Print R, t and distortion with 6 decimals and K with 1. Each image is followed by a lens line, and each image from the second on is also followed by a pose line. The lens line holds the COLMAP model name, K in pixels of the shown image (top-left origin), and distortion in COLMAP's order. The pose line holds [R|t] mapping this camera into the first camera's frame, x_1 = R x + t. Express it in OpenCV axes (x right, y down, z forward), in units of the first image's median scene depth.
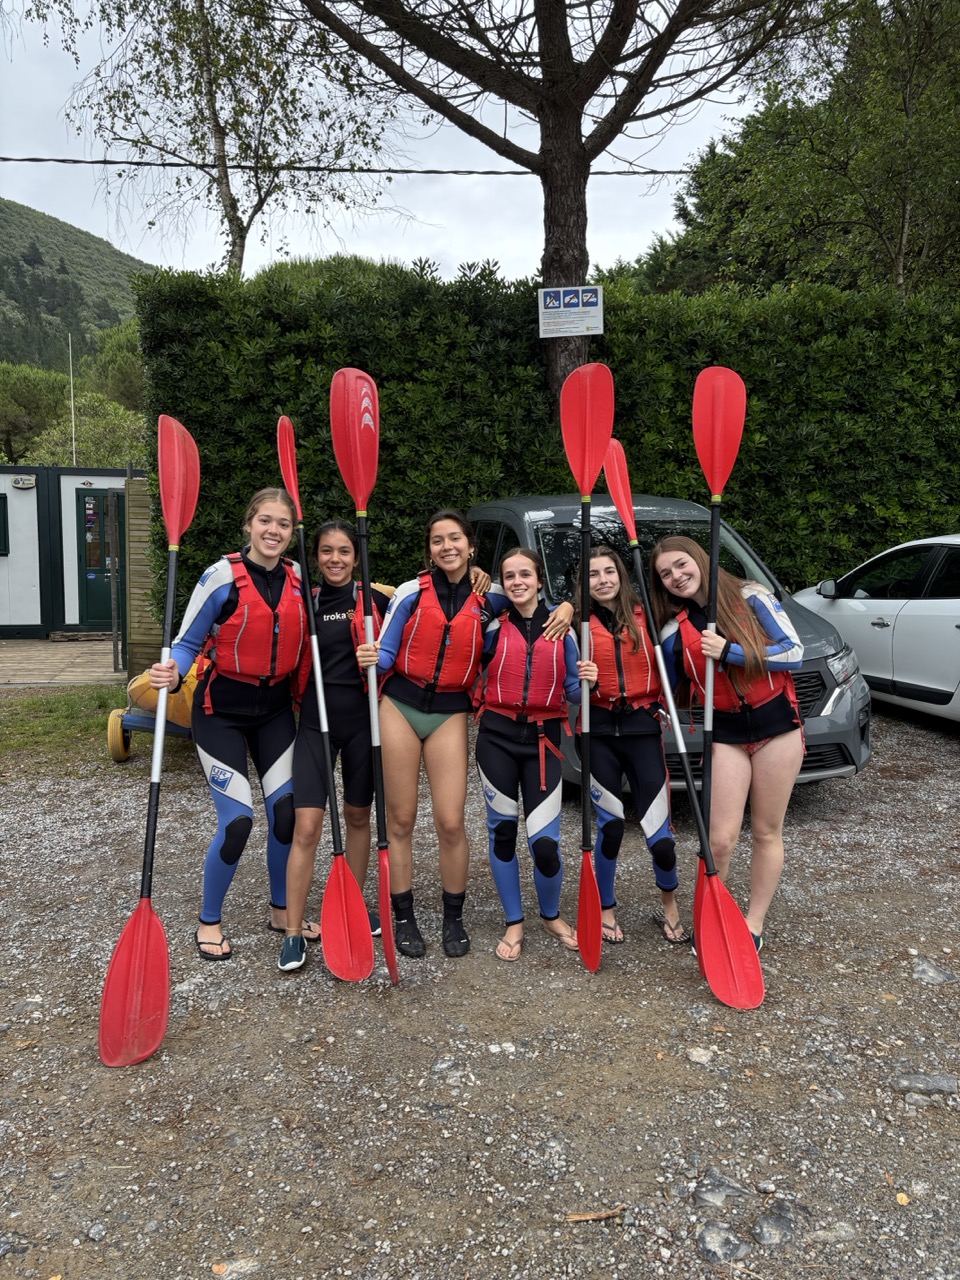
lens RADIAL K [[959.1, 0, 475.6], [0, 959.1, 637.1], [0, 0, 1]] dist [0.034722, -0.028161]
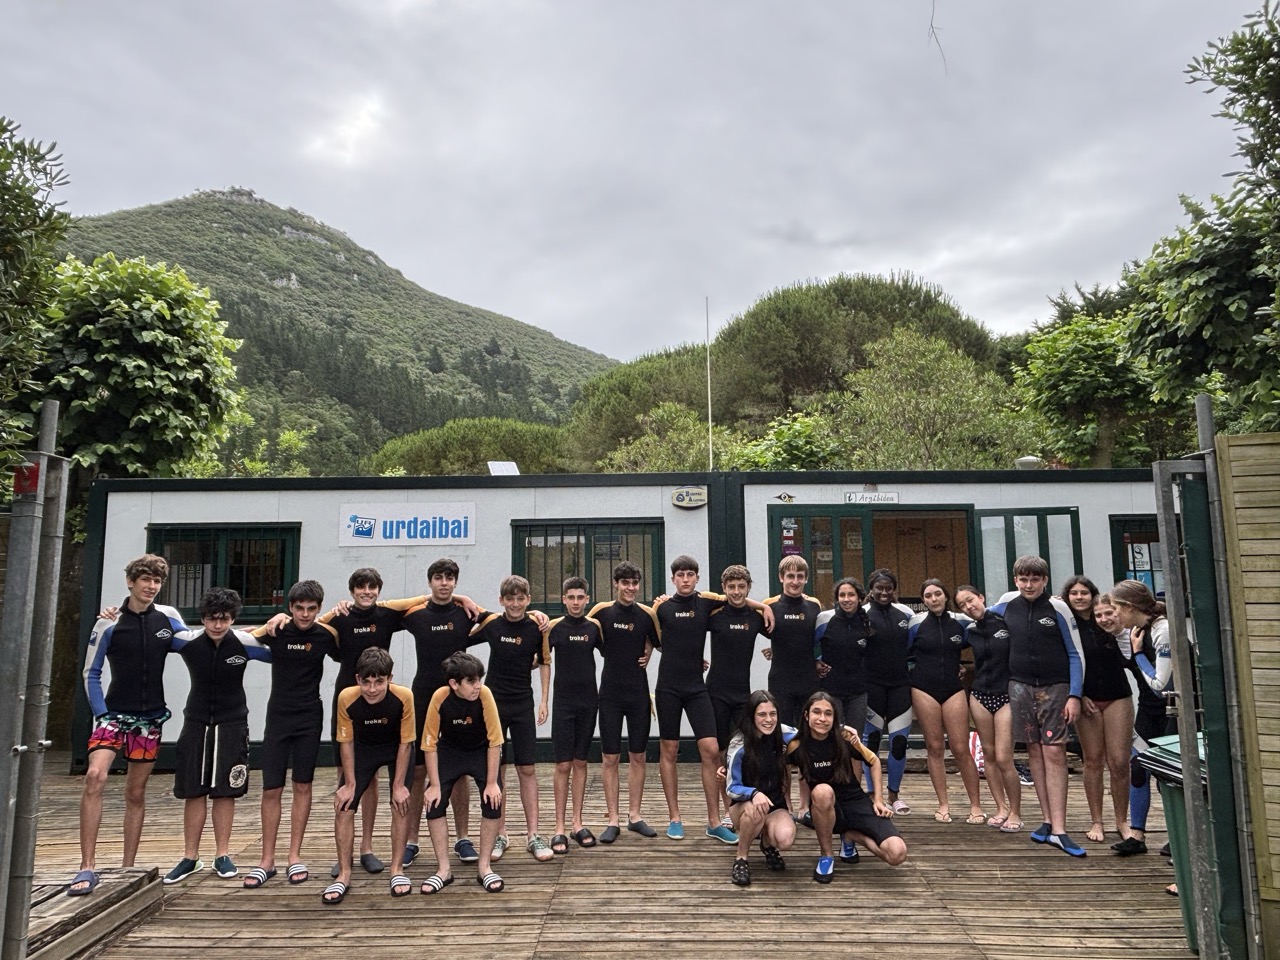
lens RADIAL K [[906.4, 0, 645.4], [0, 906.4, 480.4], [0, 0, 1]] dist [0.040422, -0.060581]
pose [[0.969311, -0.045119, -0.241662, -0.576626], [-0.005837, 0.978513, -0.206104, -0.083505], [0.245768, 0.201189, 0.948220, 0.713352]]
